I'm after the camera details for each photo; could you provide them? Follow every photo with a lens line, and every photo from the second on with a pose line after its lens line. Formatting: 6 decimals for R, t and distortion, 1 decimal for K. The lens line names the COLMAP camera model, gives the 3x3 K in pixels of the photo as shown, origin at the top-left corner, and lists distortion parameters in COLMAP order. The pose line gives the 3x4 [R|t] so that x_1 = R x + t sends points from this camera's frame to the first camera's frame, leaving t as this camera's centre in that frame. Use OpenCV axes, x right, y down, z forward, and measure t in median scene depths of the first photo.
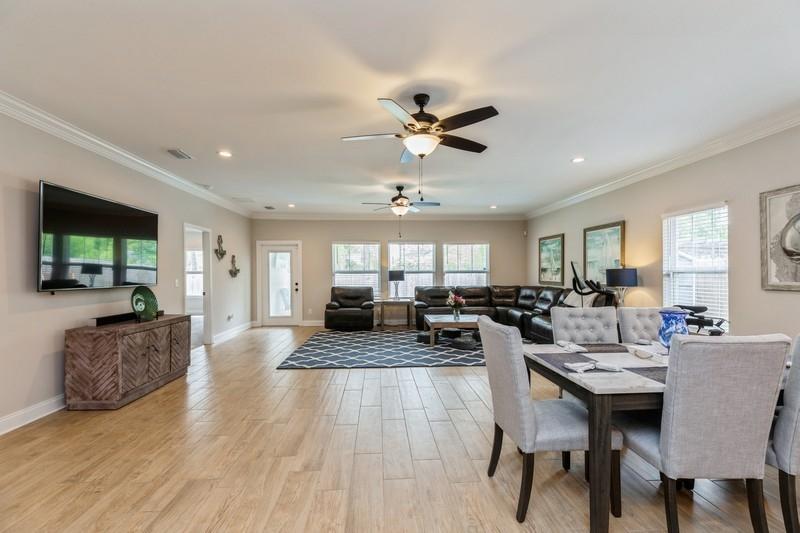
lens RADIAL K [[358.1, 0, 398.9], [0, 358.1, 272.9], [0, 0, 1]] dist [0.004280, -0.001701]
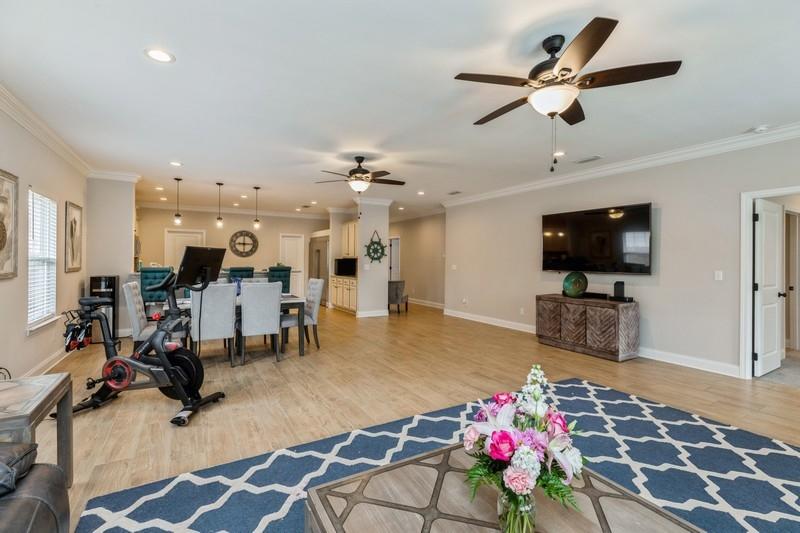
lens RADIAL K [[358.1, 0, 398.9], [0, 358.1, 262.6], [0, 0, 1]] dist [0.004280, -0.001701]
pose [[-0.891201, 0.000489, -0.453607, 0.290003], [-0.004121, 0.999949, 0.009175, -0.004545], [0.453589, 0.010047, -0.891154, 1.131274]]
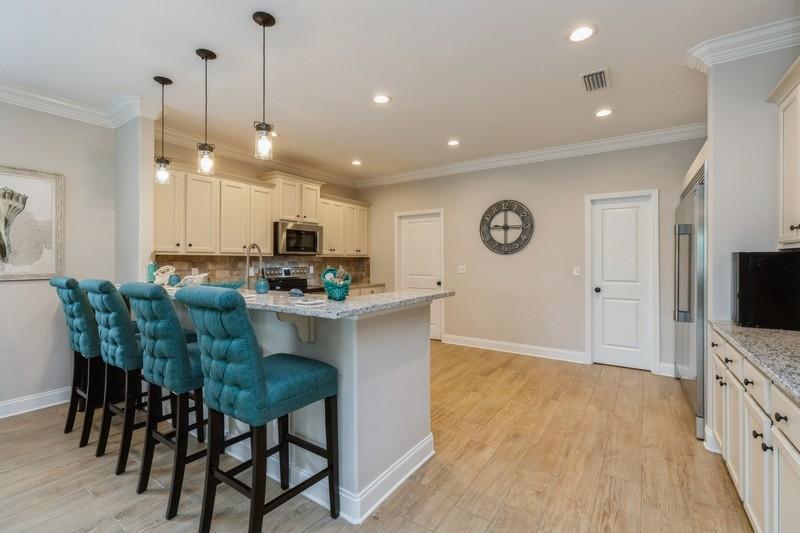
lens RADIAL K [[358.1, 0, 397.0], [0, 358.1, 255.5], [0, 0, 1]] dist [0.004280, -0.001701]
pose [[-0.788809, 0.012795, 0.614505, -0.100958], [0.004701, 0.999880, -0.014785, 0.001158], [-0.614620, -0.008773, -0.788775, 0.177700]]
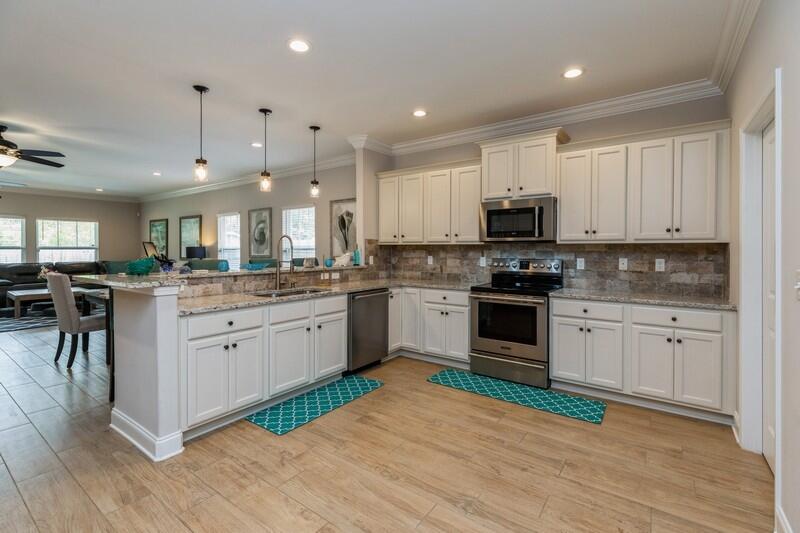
lens RADIAL K [[358.1, 0, 398.4], [0, 358.1, 252.3], [0, 0, 1]] dist [0.004280, -0.001701]
pose [[0.629703, -0.000582, 0.776836, -0.020978], [-0.003641, 0.999987, 0.003700, 0.002771], [-0.776827, -0.005158, 0.629692, -0.503807]]
